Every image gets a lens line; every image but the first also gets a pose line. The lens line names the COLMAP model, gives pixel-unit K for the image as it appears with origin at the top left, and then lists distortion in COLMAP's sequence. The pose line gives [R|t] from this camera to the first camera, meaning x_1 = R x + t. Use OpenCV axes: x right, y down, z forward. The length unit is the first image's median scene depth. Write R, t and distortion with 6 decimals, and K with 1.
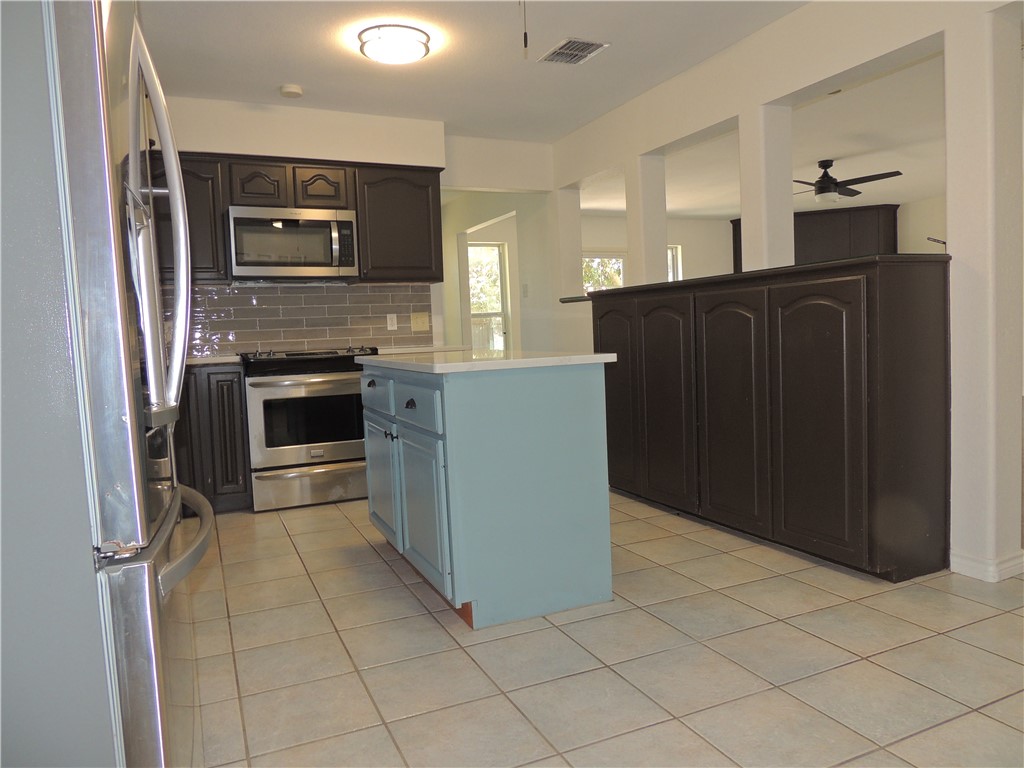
lens RADIAL K [[728.9, 0, 519.6], [0, 728.9, 383.5], [0, 0, 1]] dist [-0.024632, -0.000698]
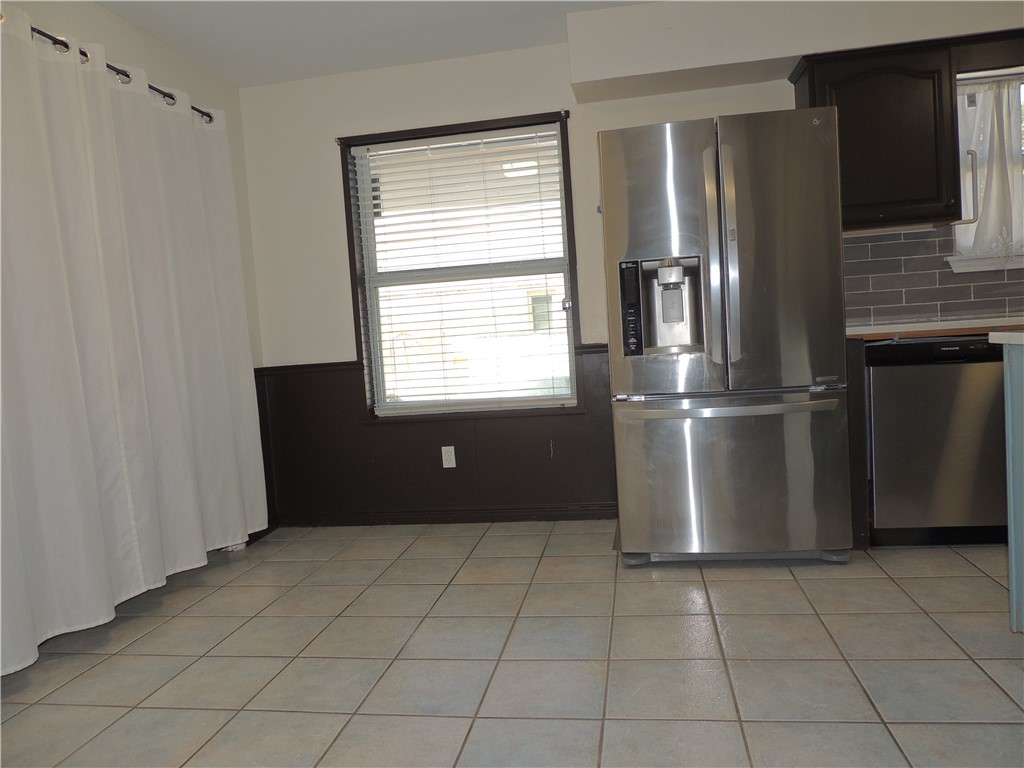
lens RADIAL K [[728.9, 0, 519.6], [0, 728.9, 383.5], [0, 0, 1]] dist [-0.024632, -0.000698]
pose [[-0.550447, 0.134450, -0.823973, 0.454798], [0.030574, 0.989532, 0.141040, -0.053228], [0.834310, 0.052442, -0.548795, 0.515300]]
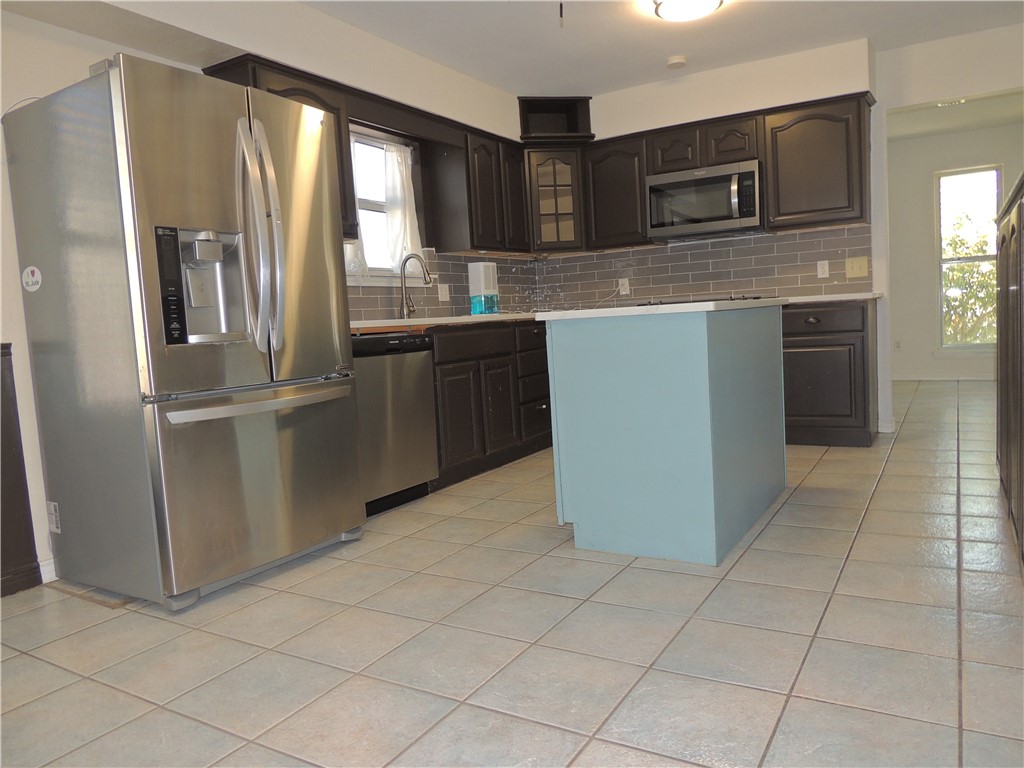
lens RADIAL K [[728.9, 0, 519.6], [0, 728.9, 383.5], [0, 0, 1]] dist [-0.024632, -0.000698]
pose [[0.570079, 0.079093, -0.817774, 0.430462], [-0.023058, 0.996504, 0.080306, -0.003673], [0.821266, -0.026925, 0.569909, 0.154559]]
